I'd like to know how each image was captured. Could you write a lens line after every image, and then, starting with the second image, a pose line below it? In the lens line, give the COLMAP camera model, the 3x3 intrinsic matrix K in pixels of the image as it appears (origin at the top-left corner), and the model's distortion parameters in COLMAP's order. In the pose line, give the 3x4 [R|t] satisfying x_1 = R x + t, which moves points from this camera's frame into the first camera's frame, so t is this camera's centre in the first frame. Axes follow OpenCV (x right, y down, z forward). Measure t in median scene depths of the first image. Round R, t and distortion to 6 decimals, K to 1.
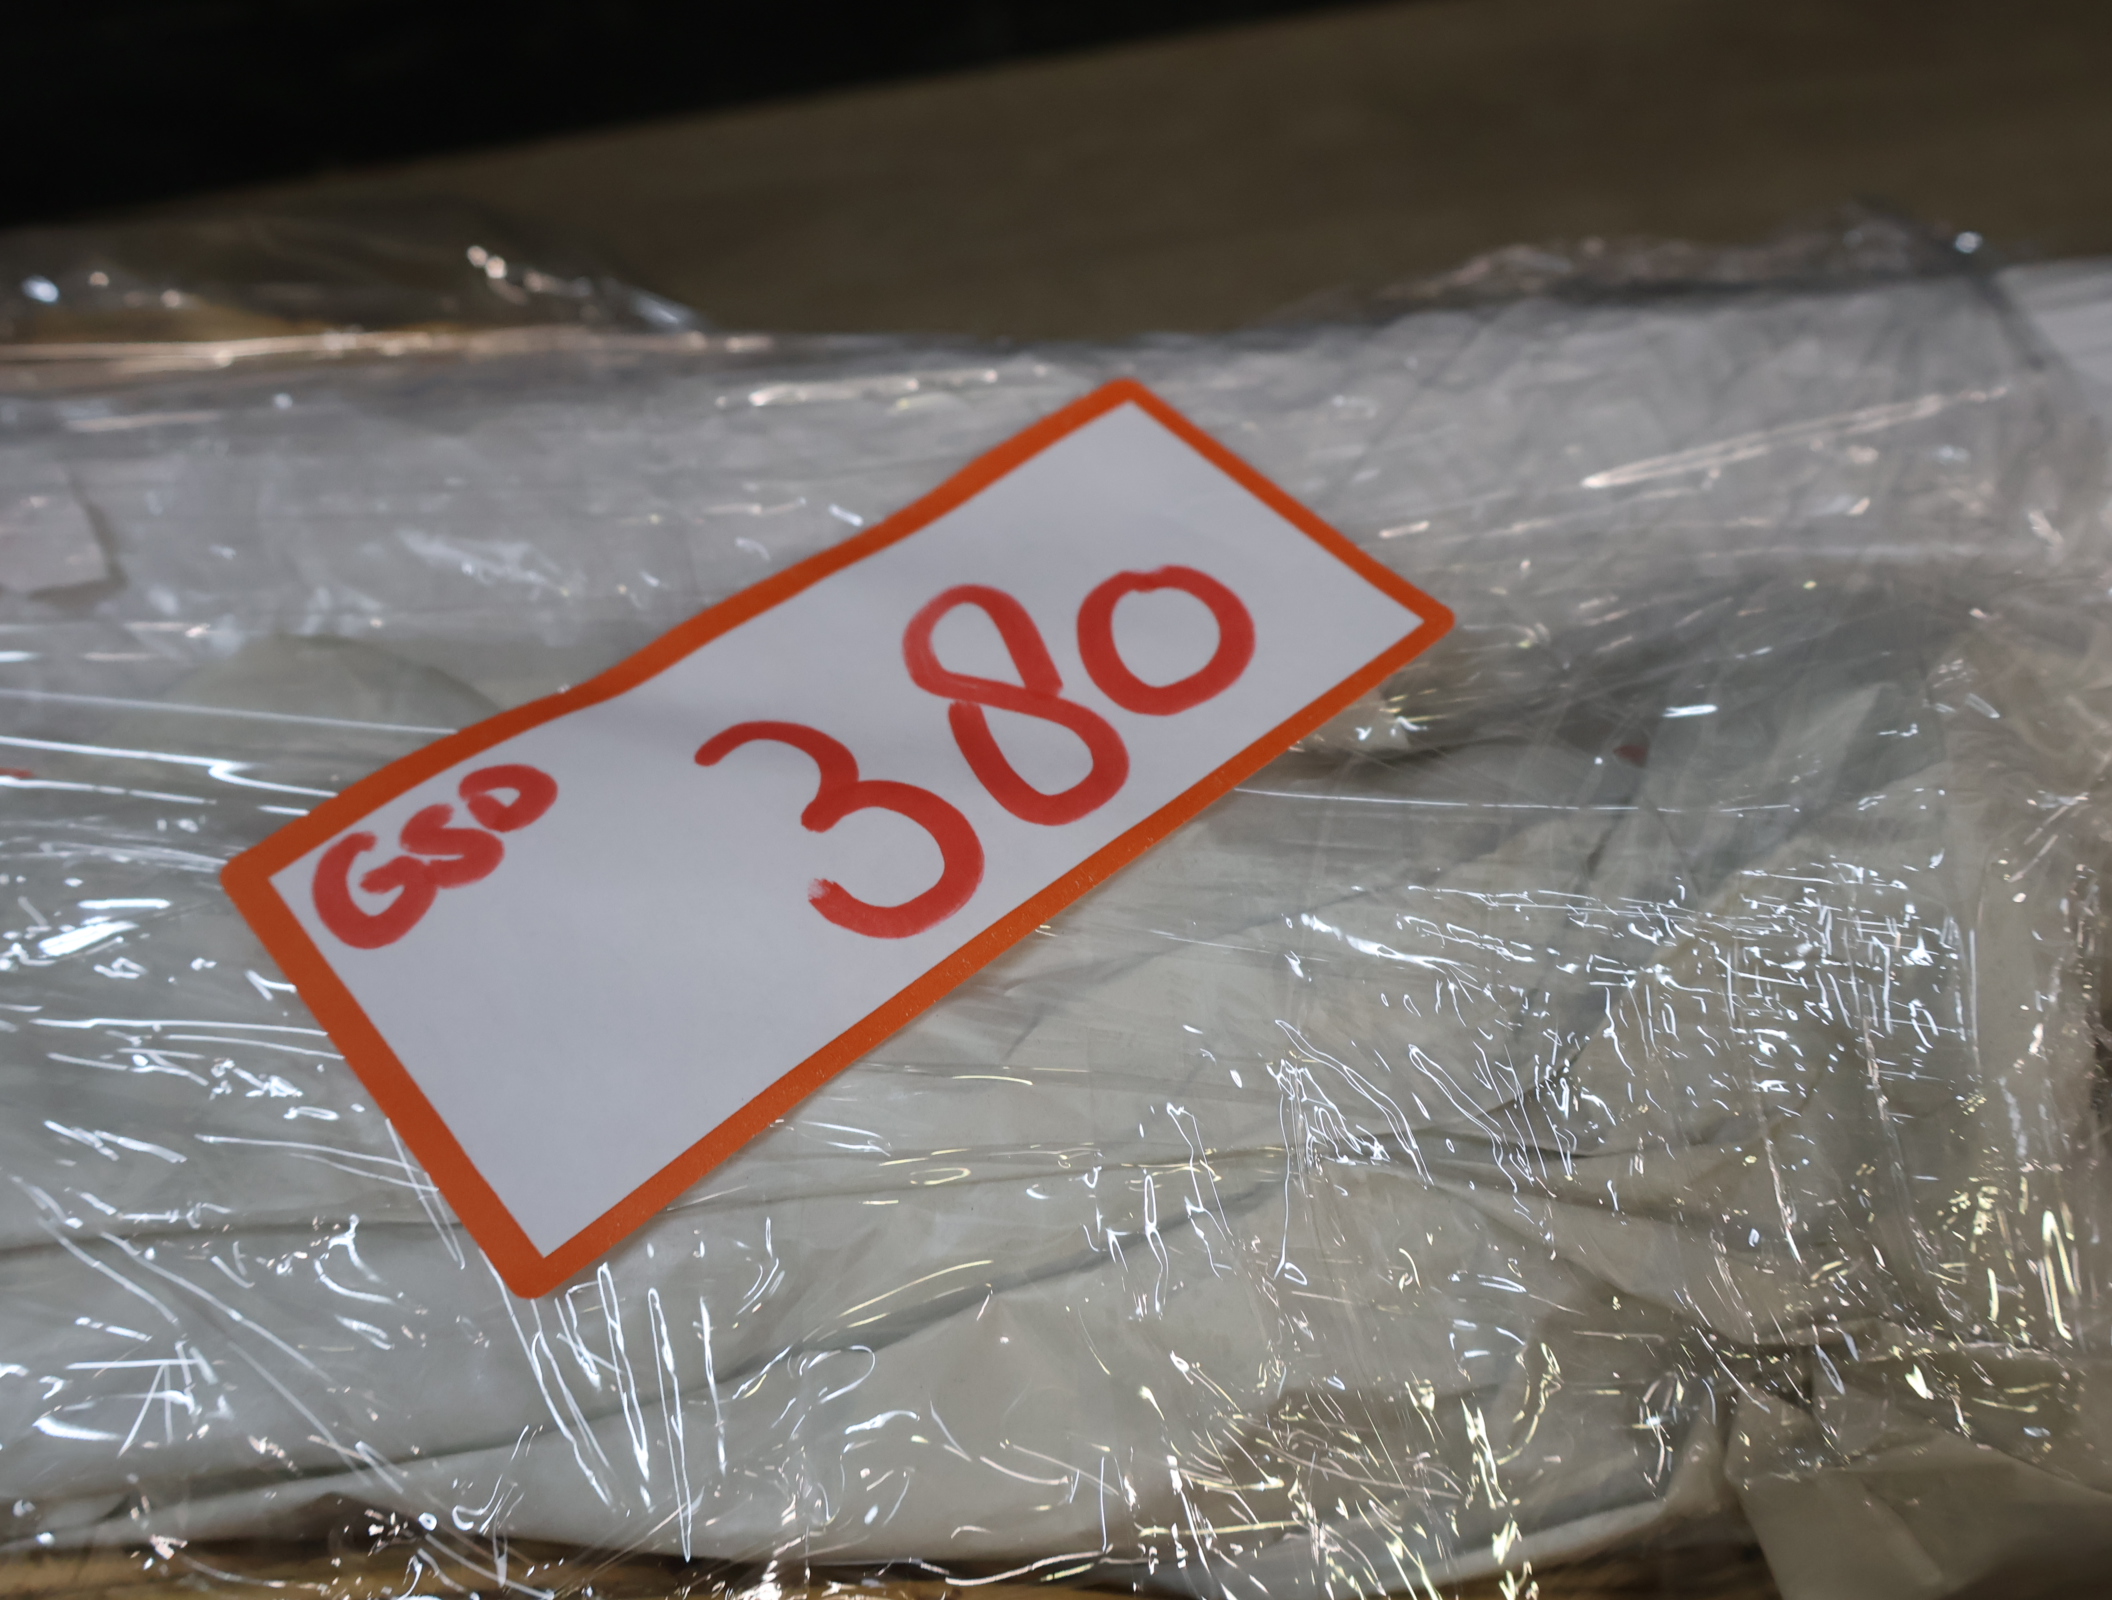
lens RADIAL K [[2566.6, 0, 1056.0], [0, 2566.6, 800.0], [0, 0, 1]] dist [0.006149, -0.046241]
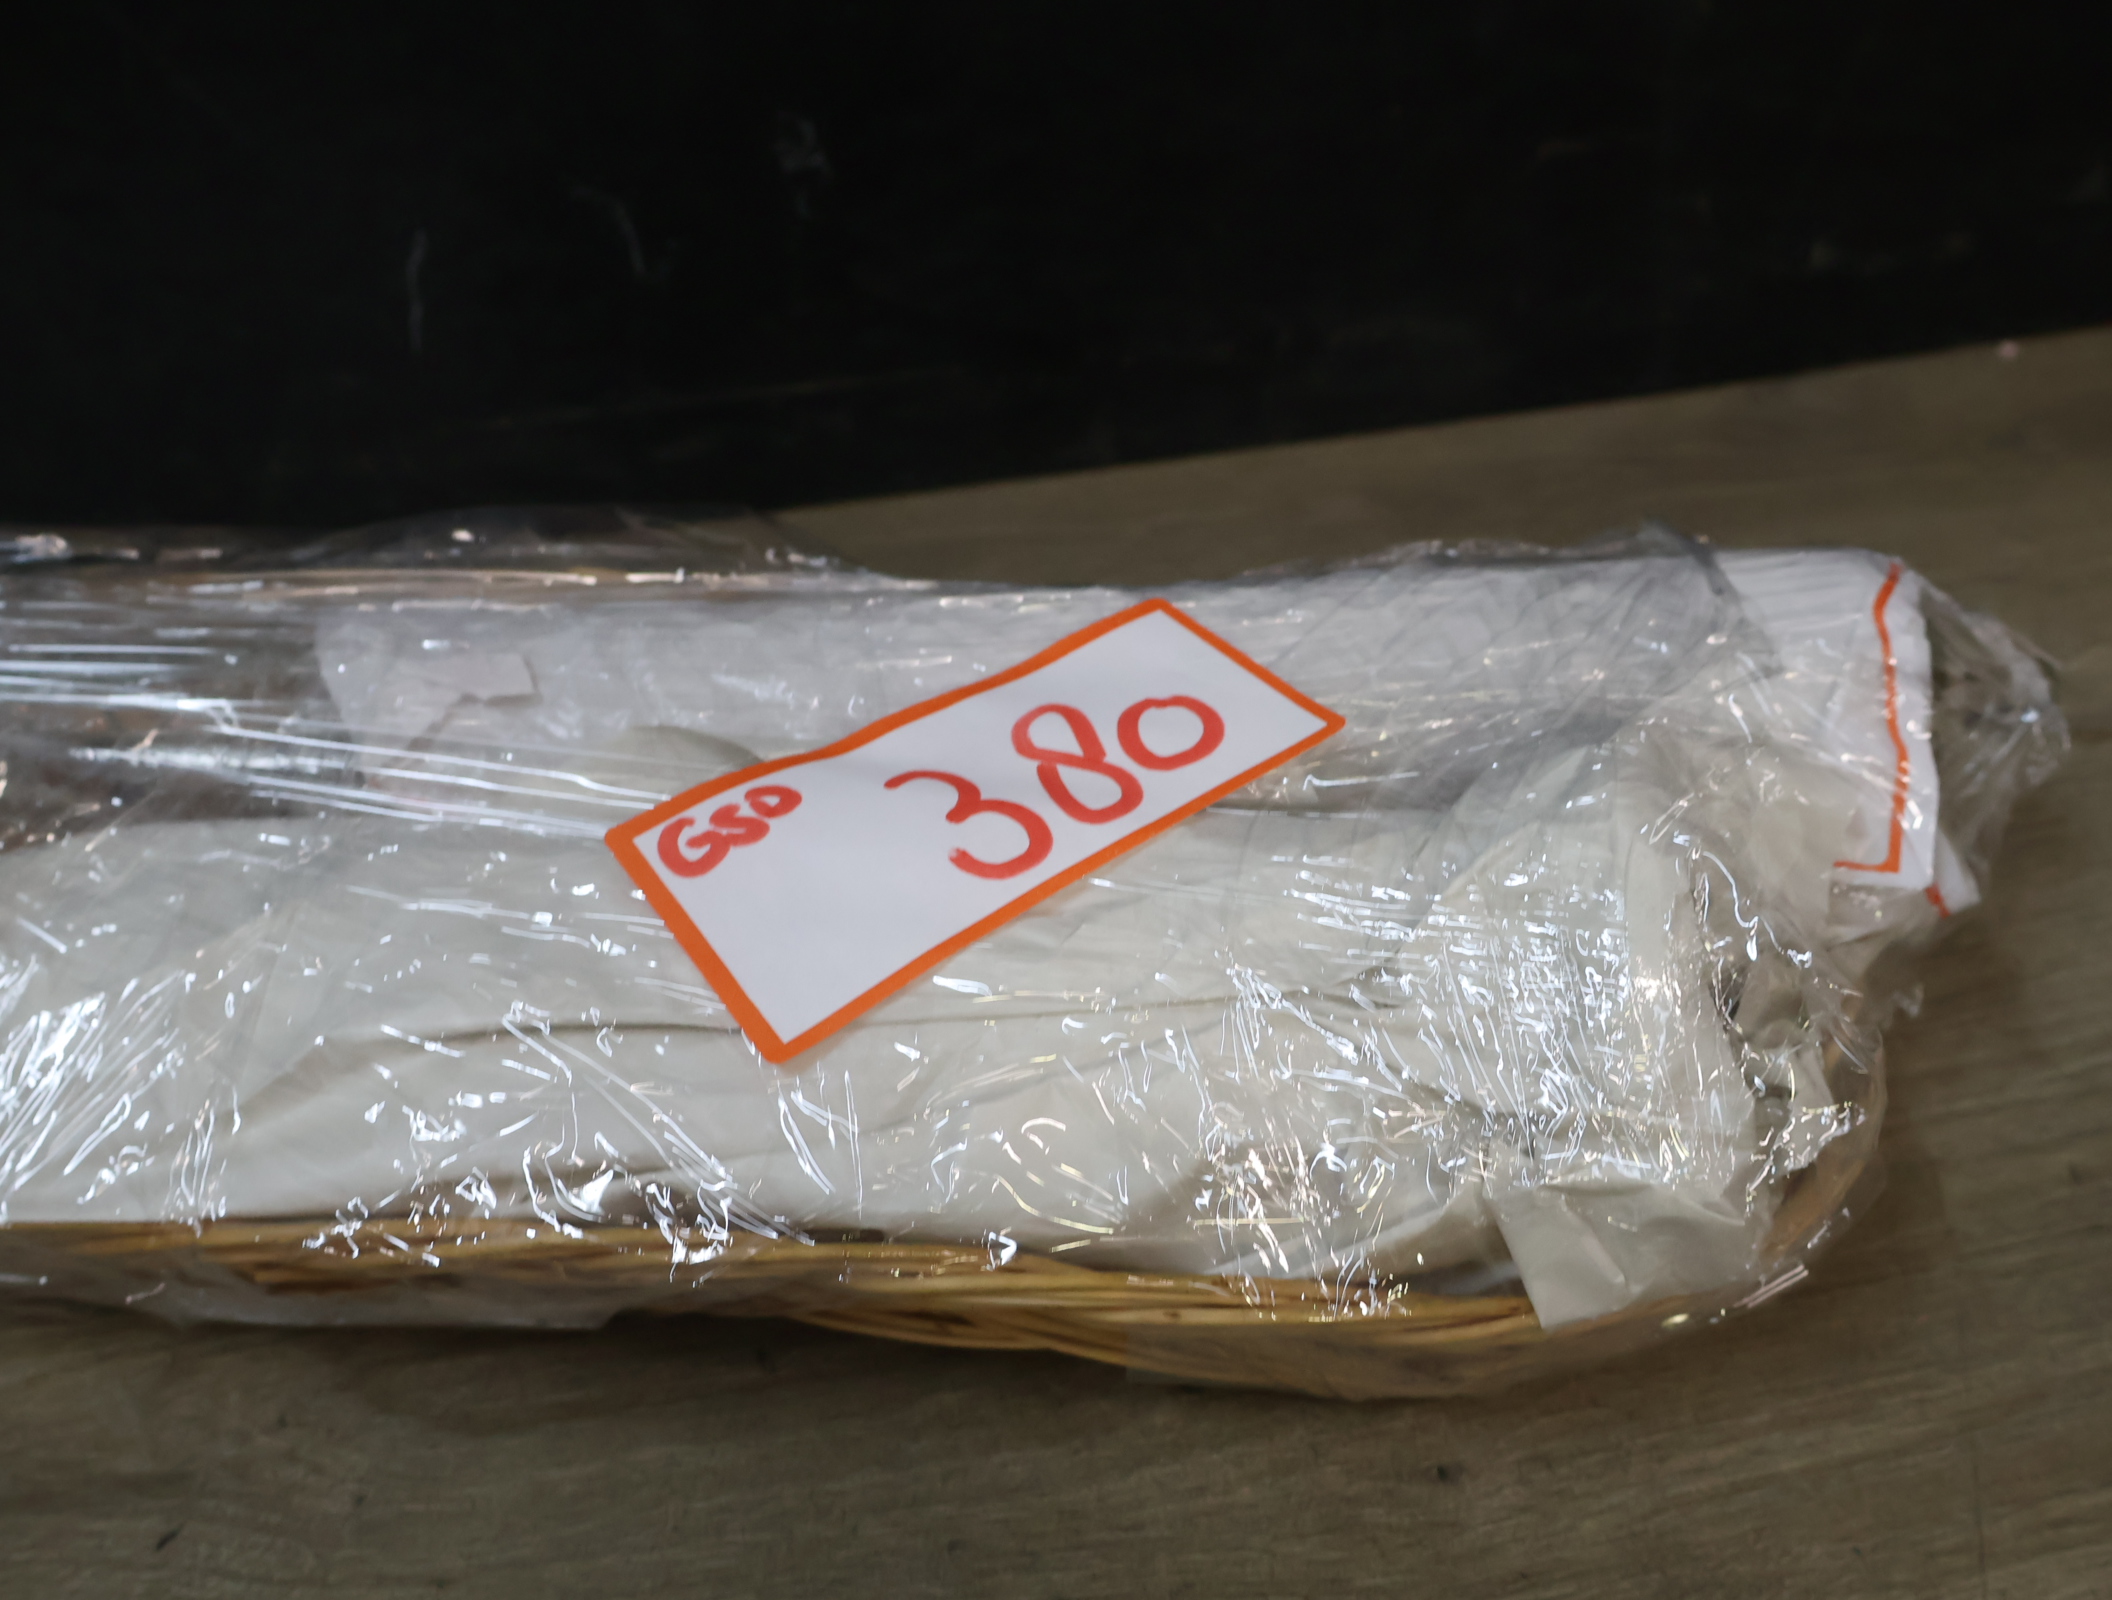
lens RADIAL K [[2560.8, 0, 1048.6], [0, 2560.8, 791.4], [0, 0, 1]] dist [-0.001892, -0.004529]
pose [[0.997760, 0.023762, -0.062536, 0.069205], [-0.036239, 0.977736, -0.206686, 0.320669], [0.056232, 0.208489, 0.976407, -0.608579]]
